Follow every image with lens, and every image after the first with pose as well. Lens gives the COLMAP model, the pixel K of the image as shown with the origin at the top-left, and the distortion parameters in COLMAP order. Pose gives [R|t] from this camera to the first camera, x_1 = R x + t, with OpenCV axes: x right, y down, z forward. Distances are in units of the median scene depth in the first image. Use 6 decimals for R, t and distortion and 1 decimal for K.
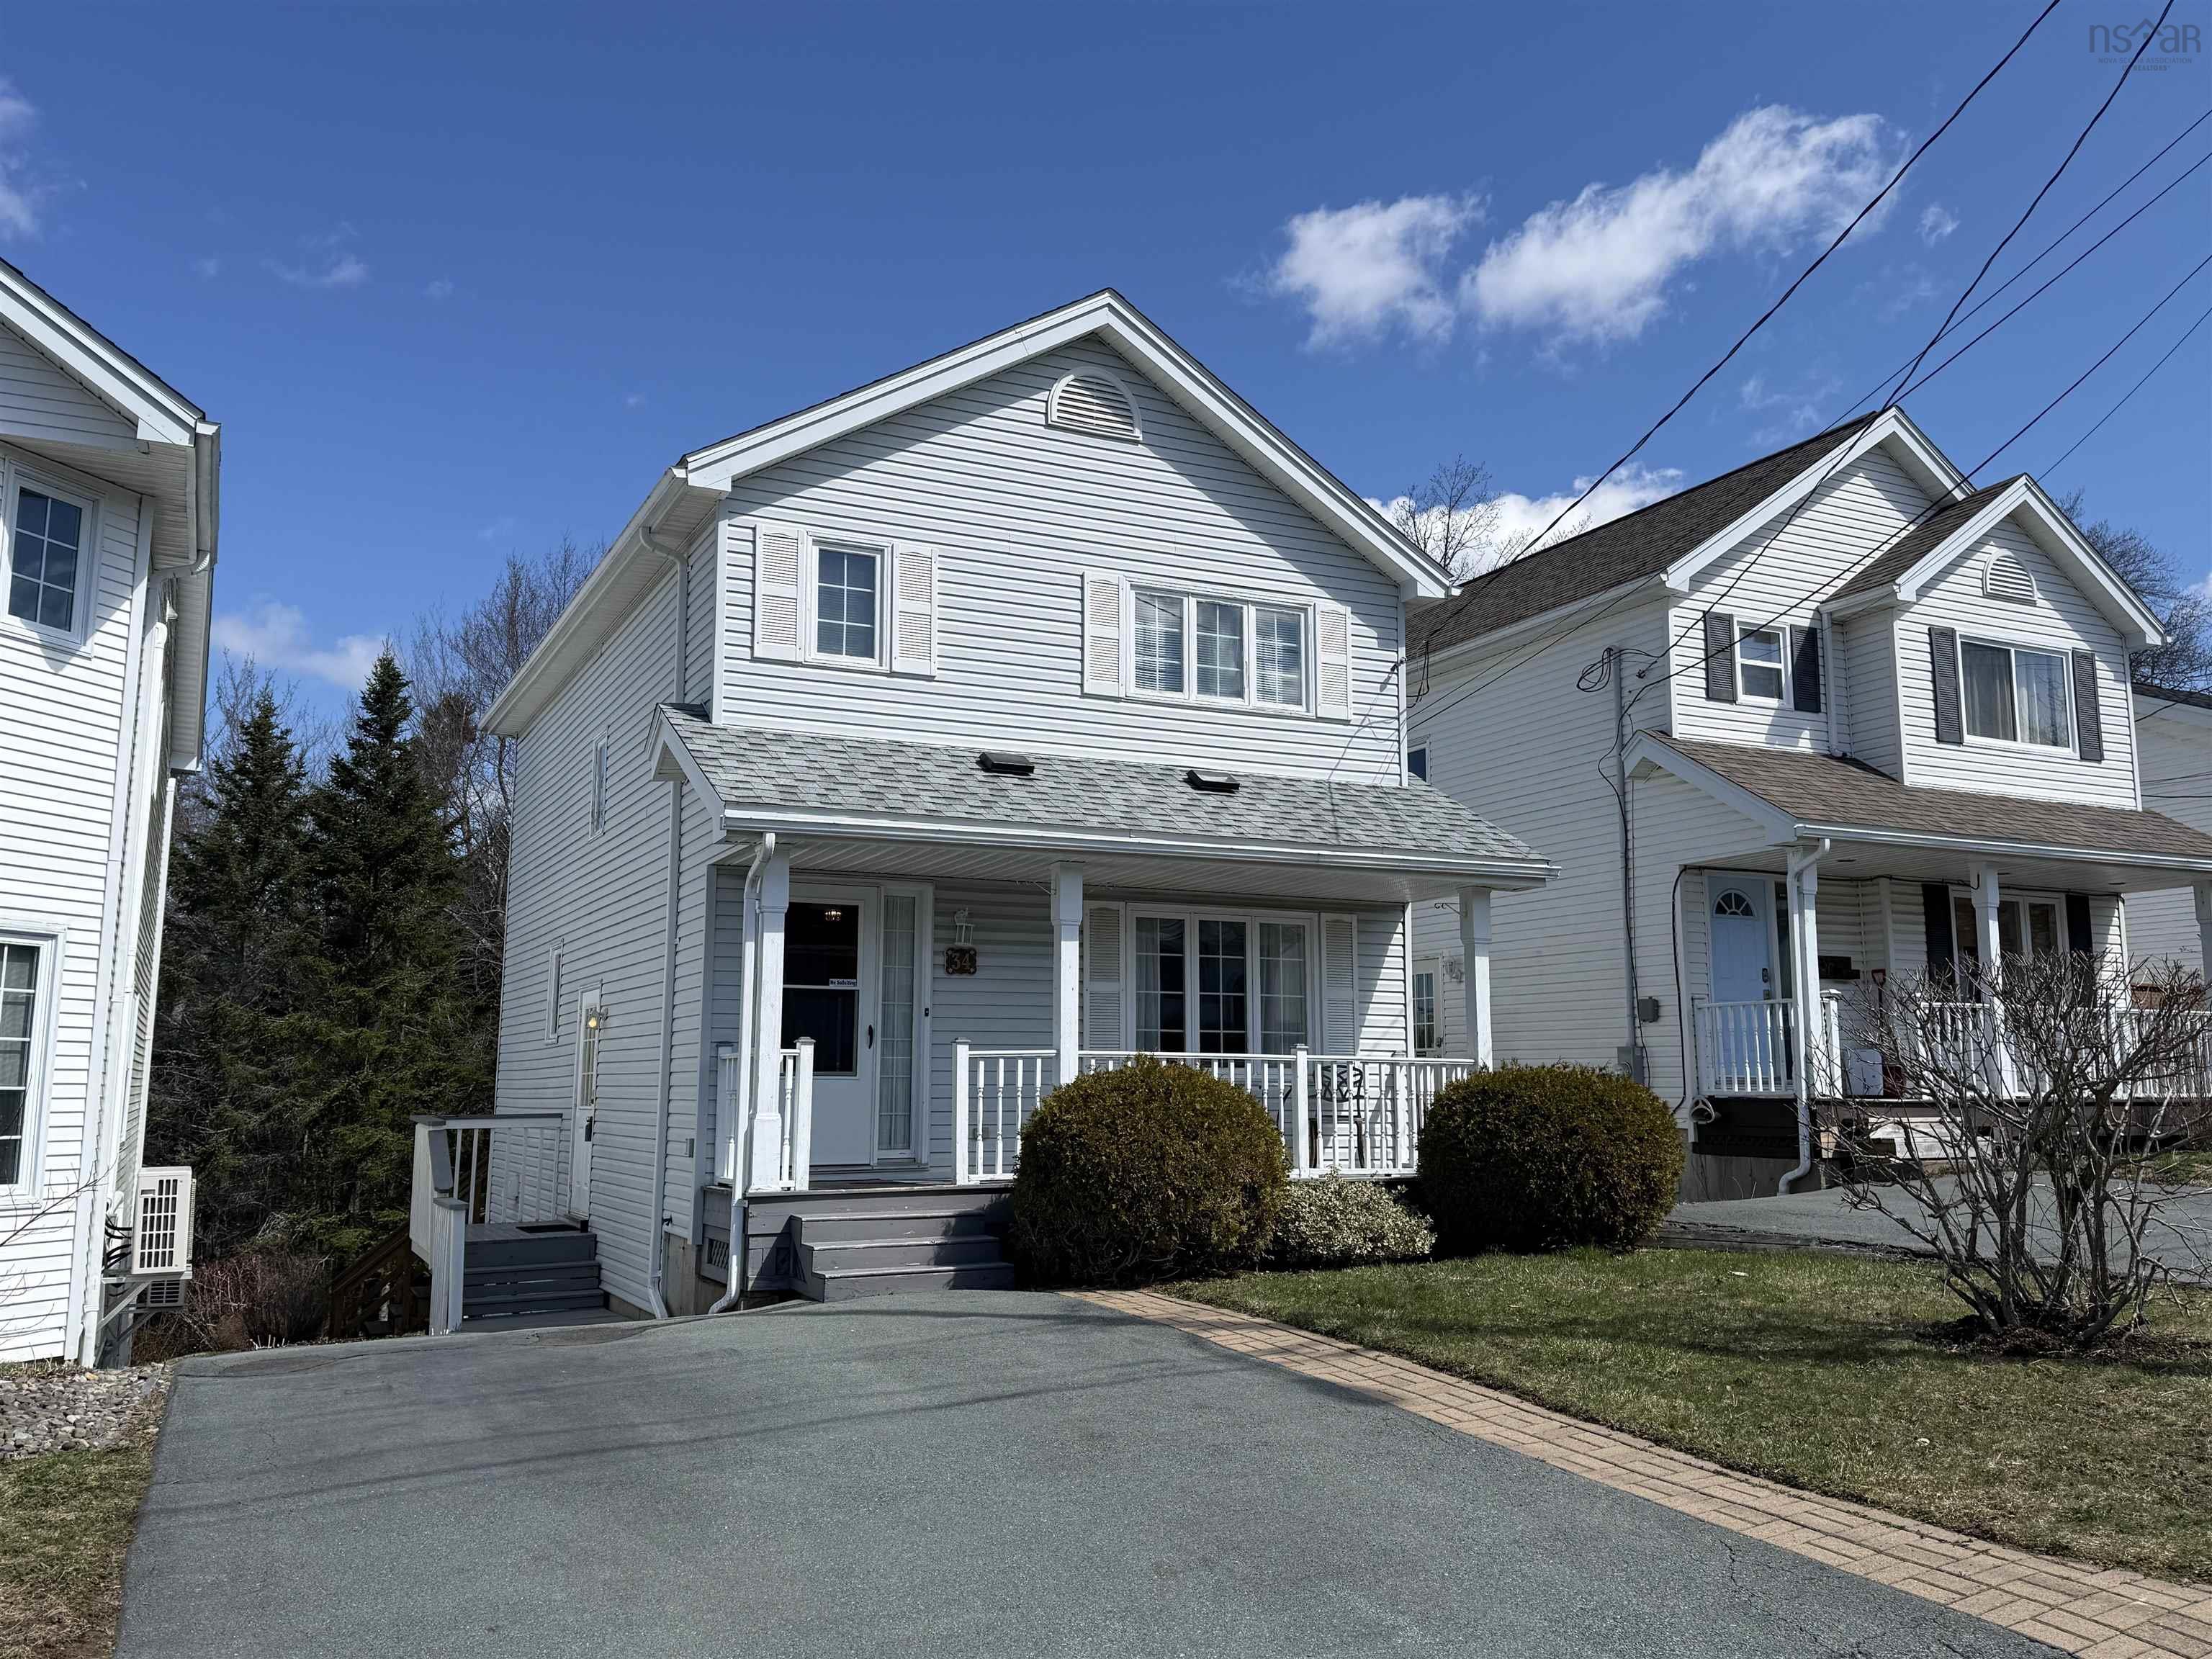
lens RADIAL K [[1748.9, 0, 1106.0], [0, 1748.9, 829.5], [0, 0, 1]] dist [0.151188, -0.237883]
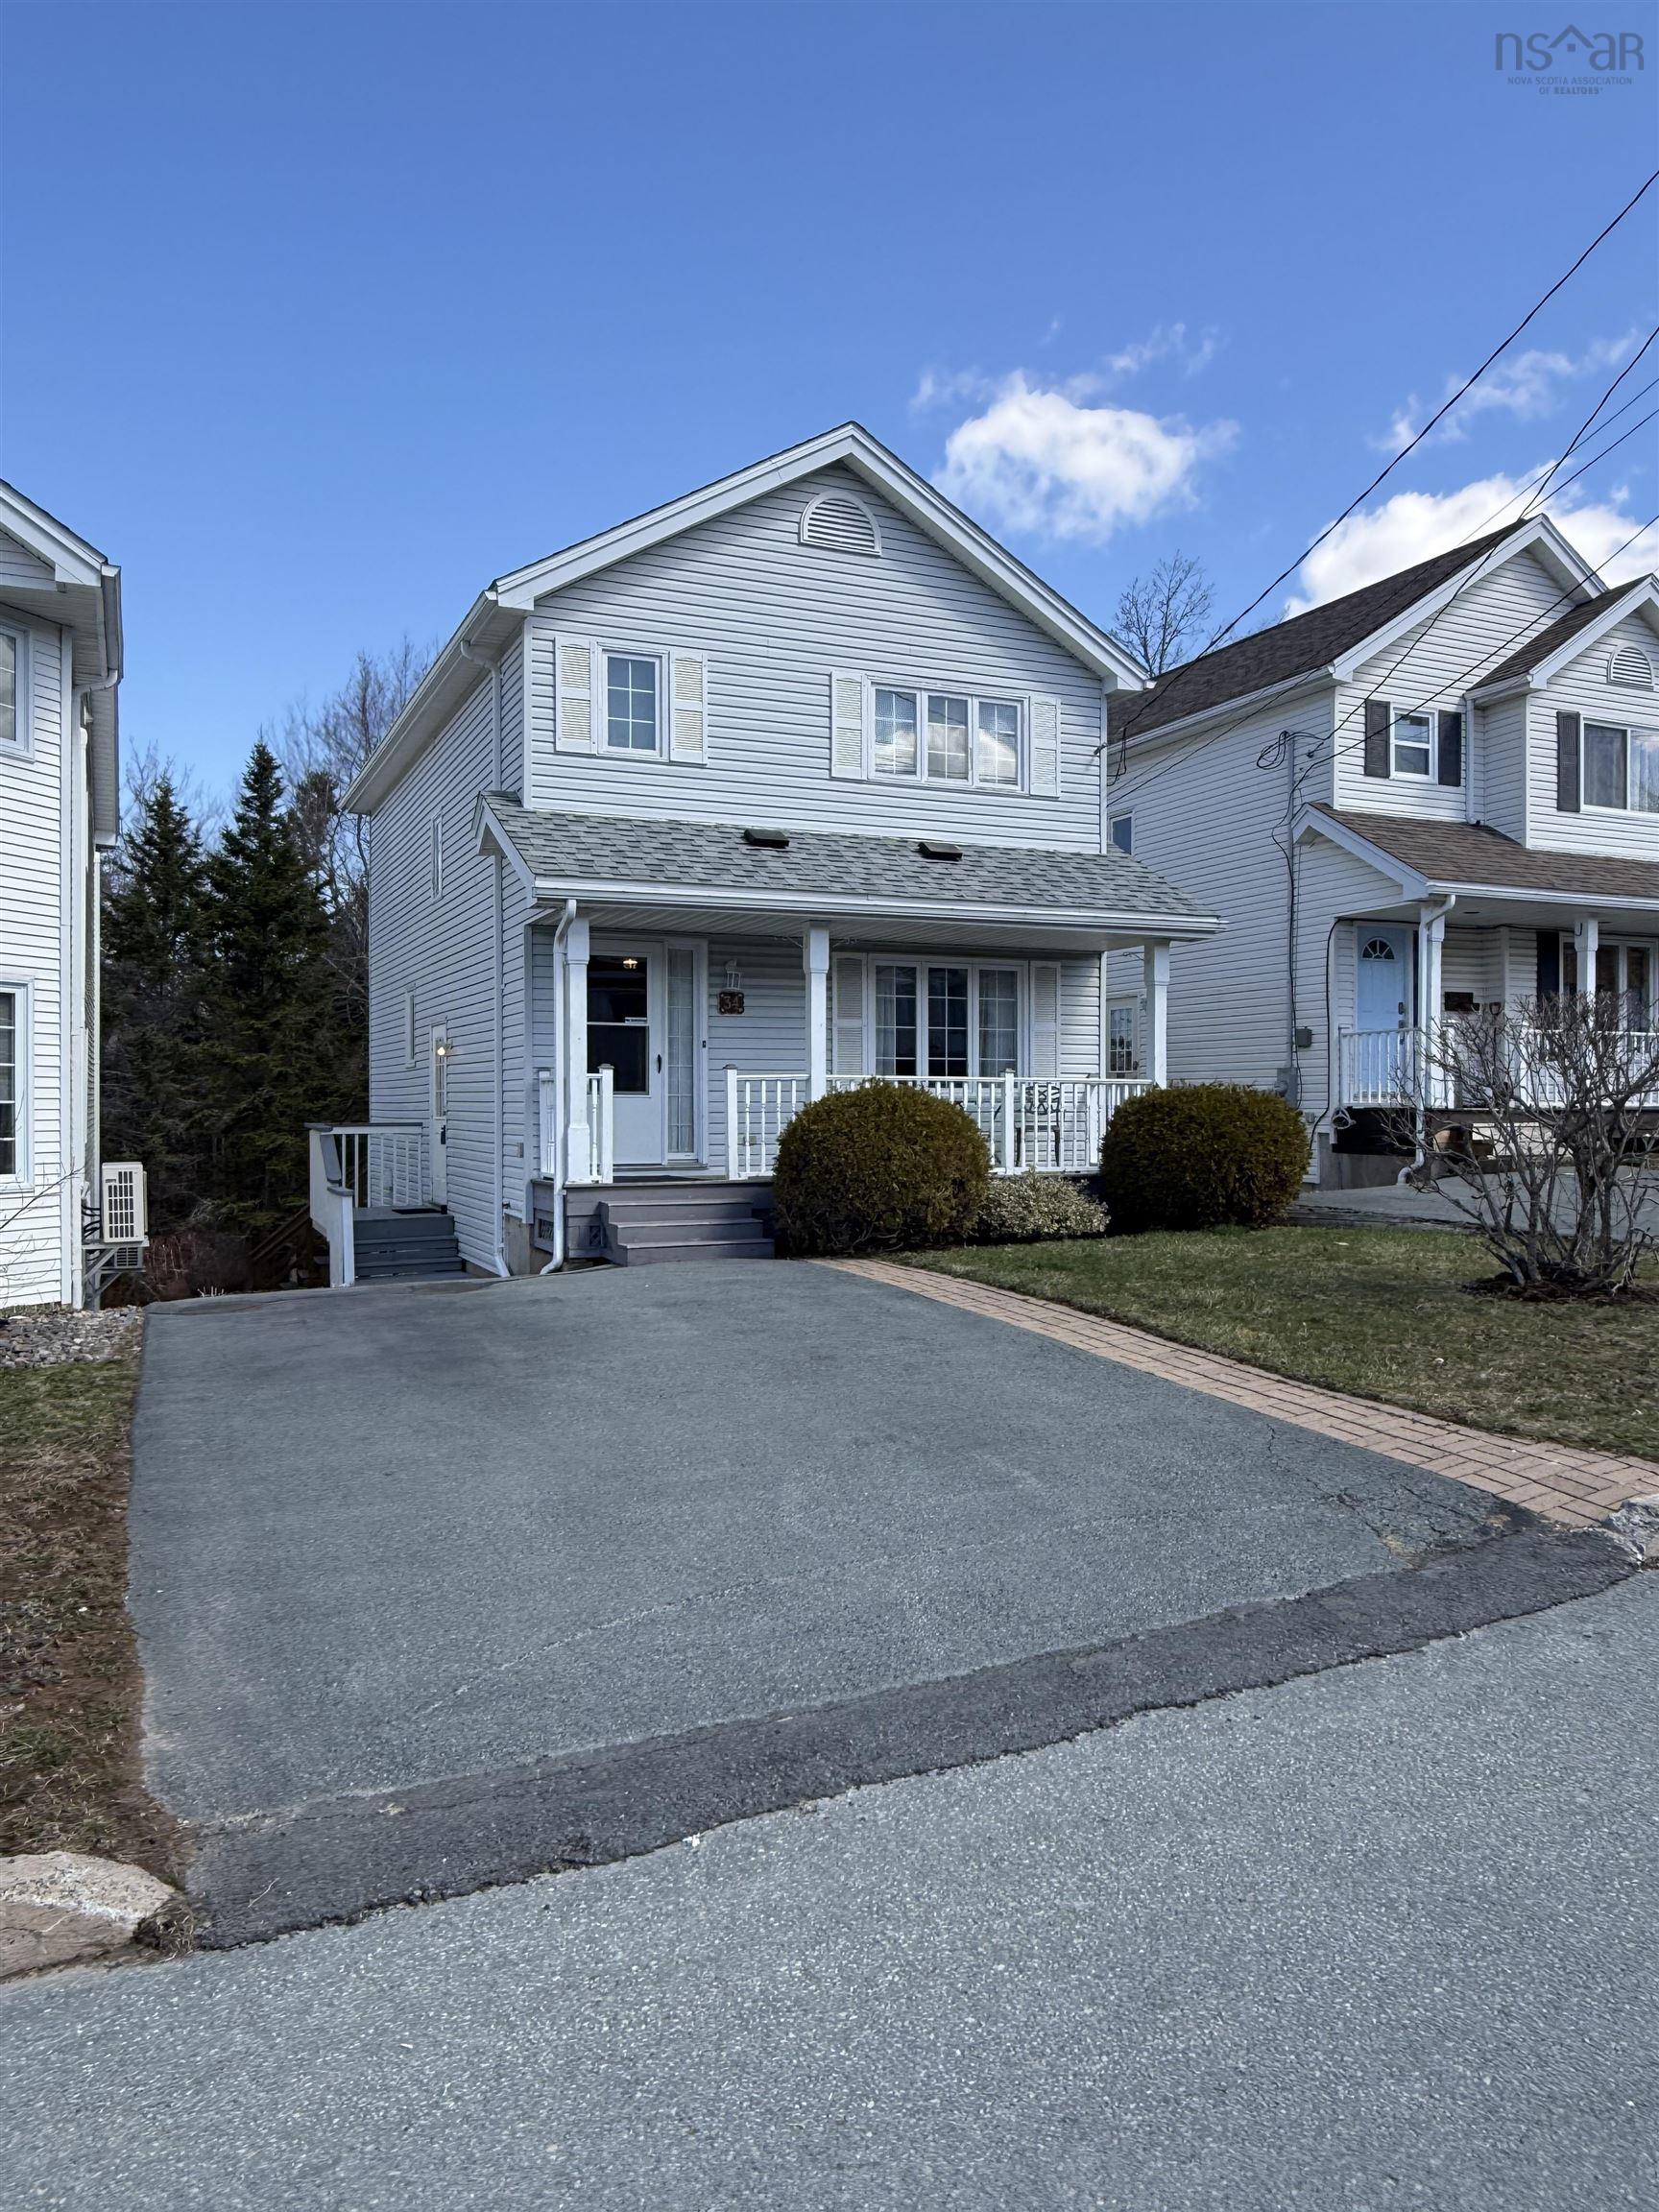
lens RADIAL K [[1509.3, 0, 828.0], [0, 1509.3, 1120.9], [0, 0, 1]] dist [-0.001294, -0.001645]
pose [[0.999444, -0.001440, -0.033297, 0.018377], [0.006641, 0.987636, 0.156627, -0.007433], [0.032660, -0.156761, 0.987096, -0.050215]]
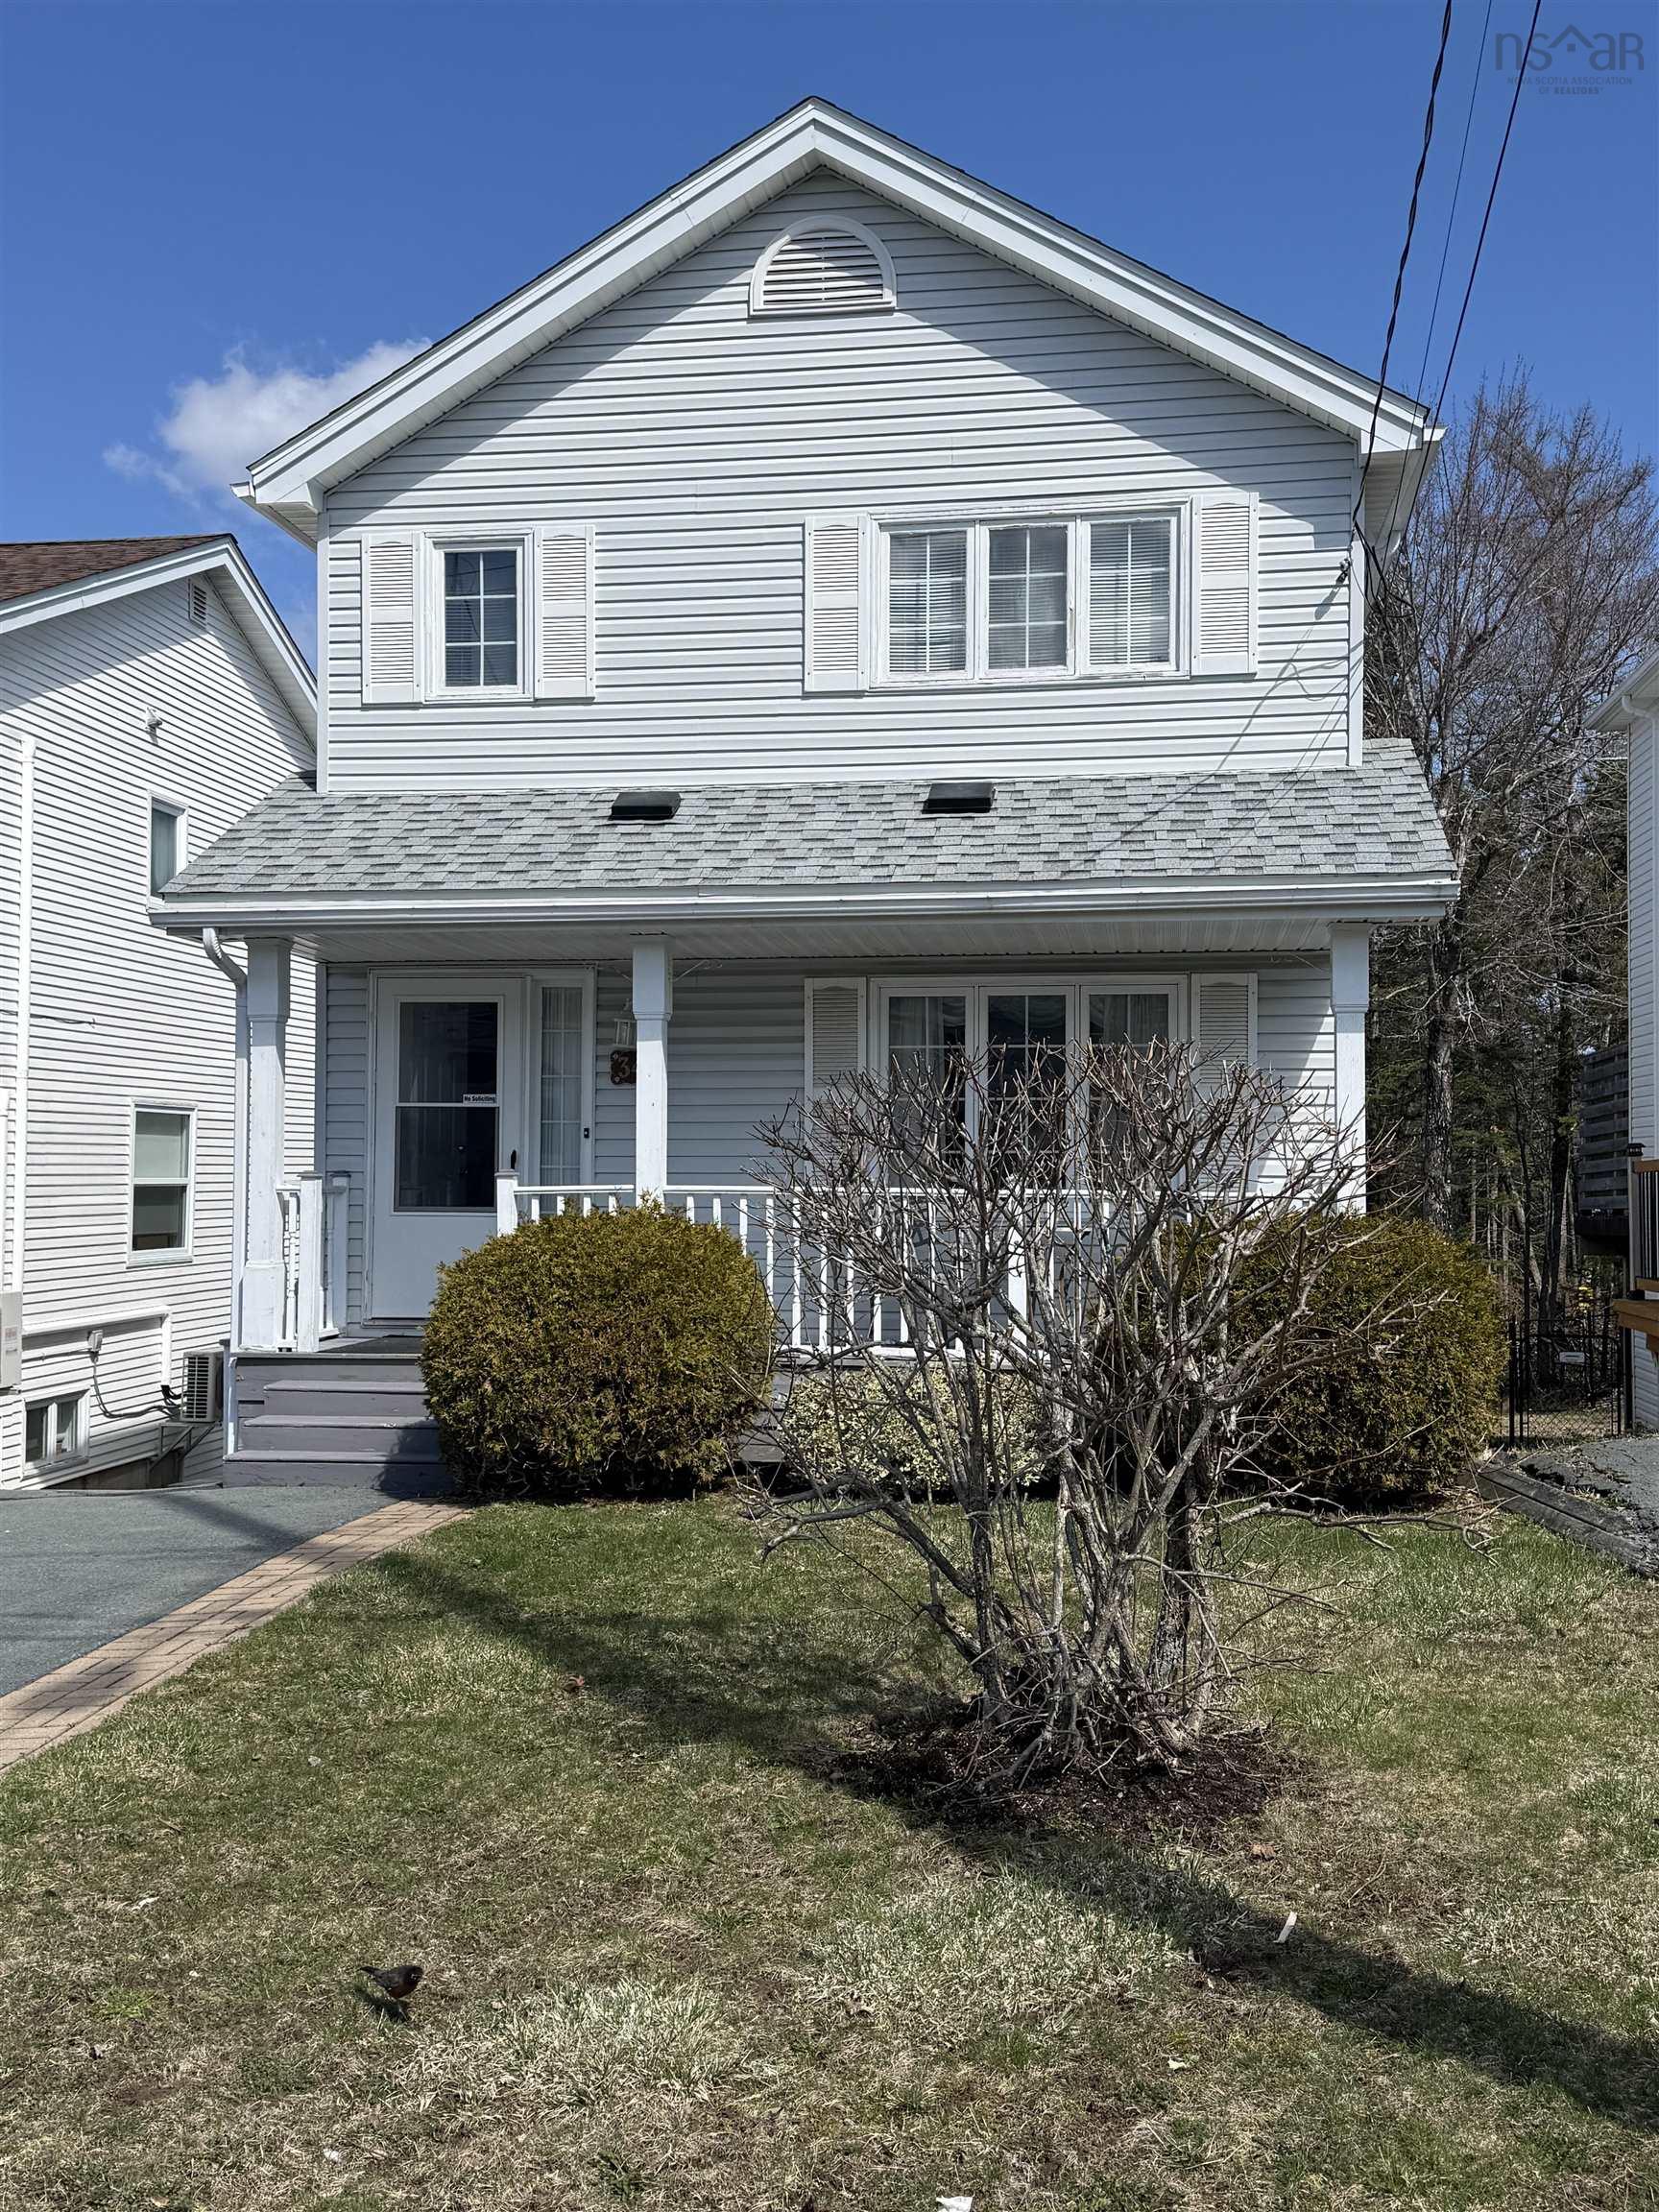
lens RADIAL K [[2091.2, 0, 829.5], [0, 2091.2, 1106.0], [0, 0, 1]] dist [0.179165, -0.368083]
pose [[0.822022, -0.015982, -0.569232, 0.483803], [0.079443, 0.993050, 0.086841, 0.017408], [0.563887, -0.116606, 0.817578, 0.269808]]
